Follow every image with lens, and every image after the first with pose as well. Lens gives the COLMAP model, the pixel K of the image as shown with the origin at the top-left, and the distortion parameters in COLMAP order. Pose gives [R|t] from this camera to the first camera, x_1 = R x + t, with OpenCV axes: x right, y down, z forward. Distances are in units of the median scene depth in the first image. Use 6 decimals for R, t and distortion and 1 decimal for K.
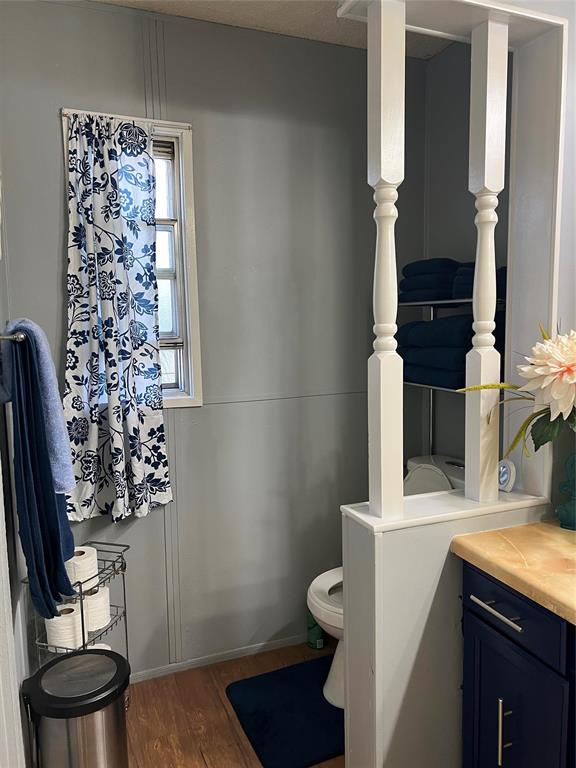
lens RADIAL K [[576.6, 0, 287.4], [0, 576.6, 383.2], [0, 0, 1]] dist [0.050572, -0.058727]
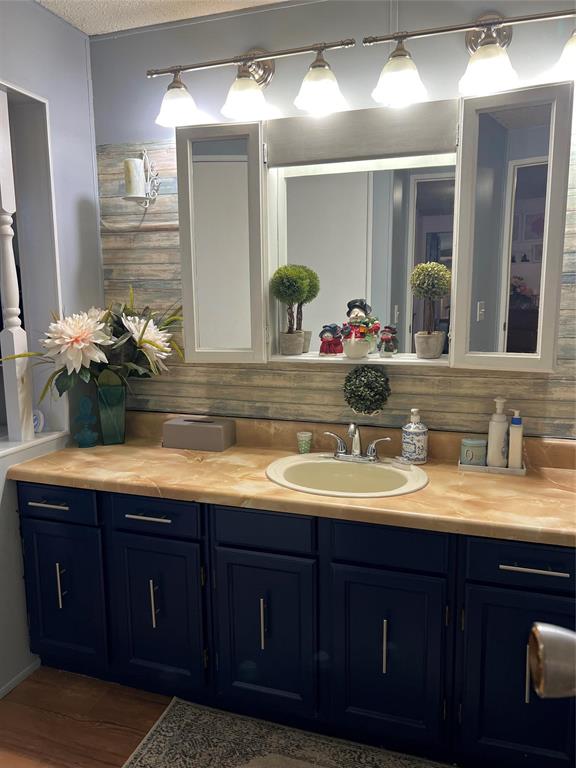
lens RADIAL K [[576.6, 0, 286.0], [0, 576.6, 383.4], [0, 0, 1]] dist [0.050572, -0.058727]
pose [[0.649172, -0.099680, 0.754082, -0.295732], [0.082949, 0.994741, 0.060083, 0.041520], [-0.756106, 0.023547, 0.654026, -0.379375]]
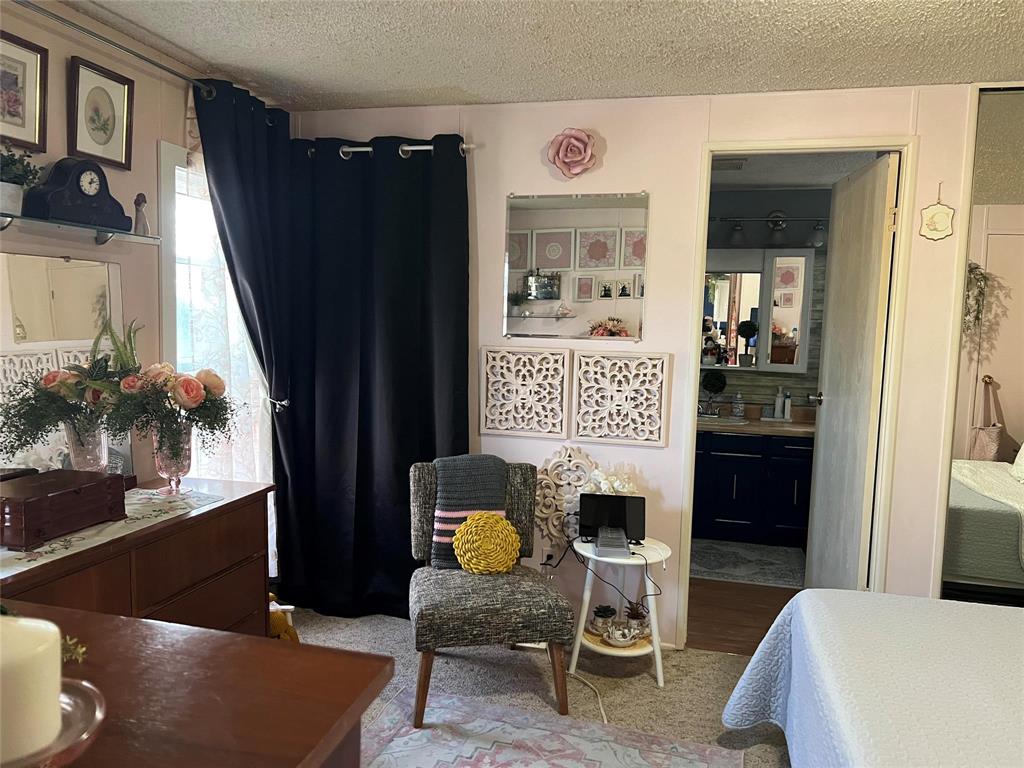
lens RADIAL K [[768.8, 0, 513.5], [0, 768.8, 386.6], [0, 0, 1]] dist [0.050572, -0.058727]
pose [[0.591431, -0.038668, 0.805428, -5.014137], [0.057382, 0.998335, 0.005793, 0.155898], [-0.804312, 0.042791, 0.592665, -1.679035]]
